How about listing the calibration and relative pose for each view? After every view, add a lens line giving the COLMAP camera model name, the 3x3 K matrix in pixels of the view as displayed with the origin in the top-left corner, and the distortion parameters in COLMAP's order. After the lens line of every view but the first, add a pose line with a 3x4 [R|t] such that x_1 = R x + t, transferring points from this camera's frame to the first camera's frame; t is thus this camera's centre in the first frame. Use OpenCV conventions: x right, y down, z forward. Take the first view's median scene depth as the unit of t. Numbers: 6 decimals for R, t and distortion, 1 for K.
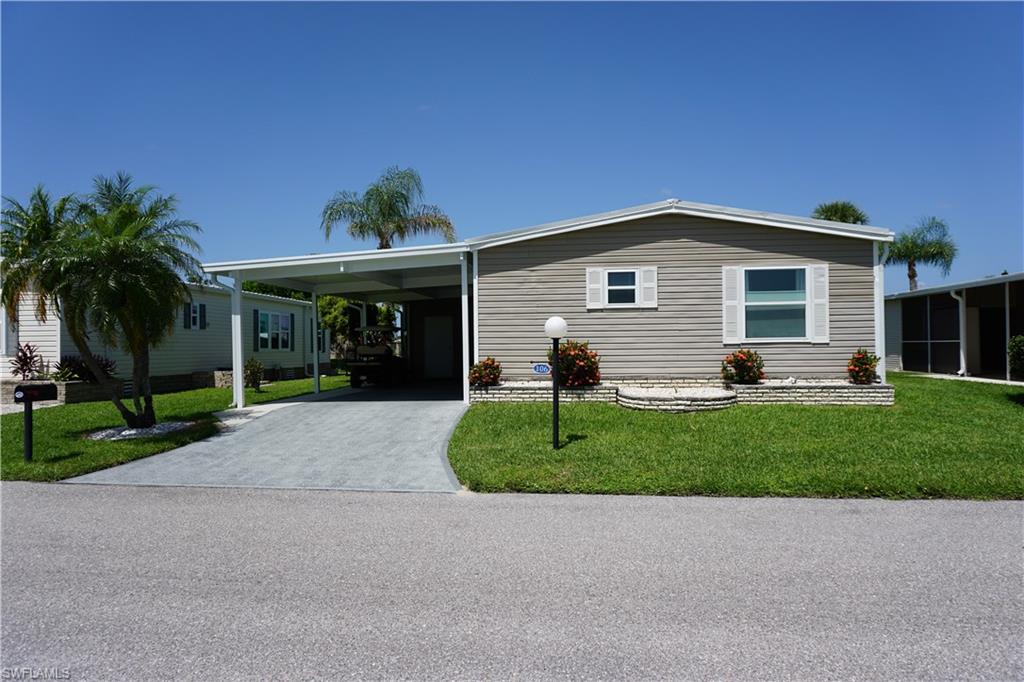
lens RADIAL K [[689.5, 0, 511.3], [0, 689.5, 340.3], [0, 0, 1]] dist [-0.039326, 0.030831]
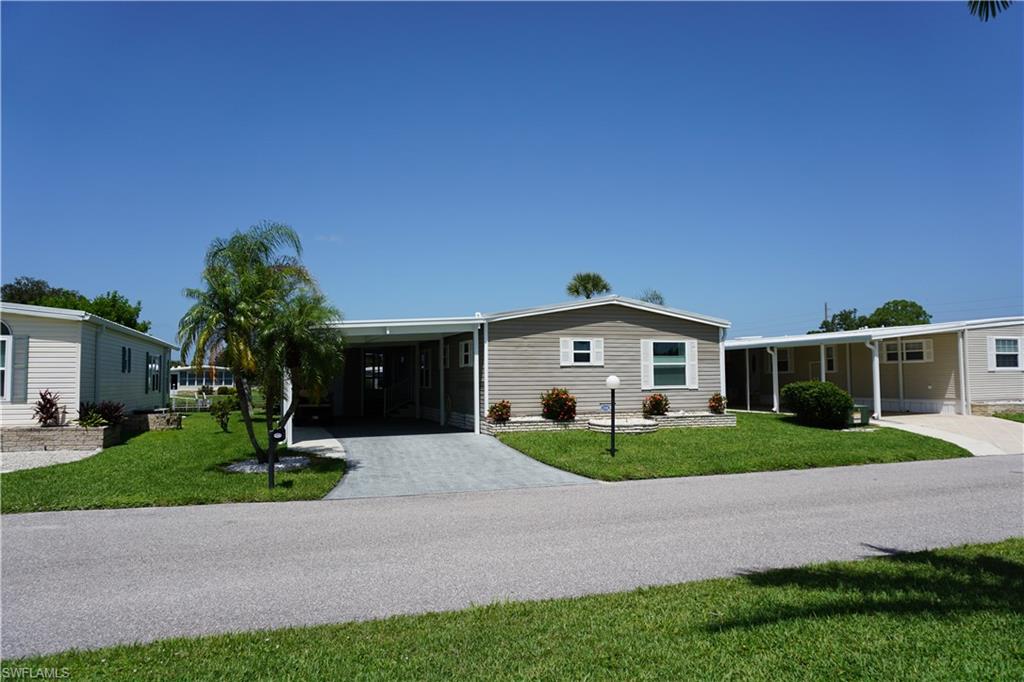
lens RADIAL K [[689.5, 0, 511.3], [0, 689.5, 340.3], [0, 0, 1]] dist [-0.039326, 0.030831]
pose [[0.897881, 0.026715, 0.439426, -0.639616], [-0.003934, 0.998604, -0.052672, -0.022959], [-0.440220, 0.045565, 0.896733, -0.266808]]
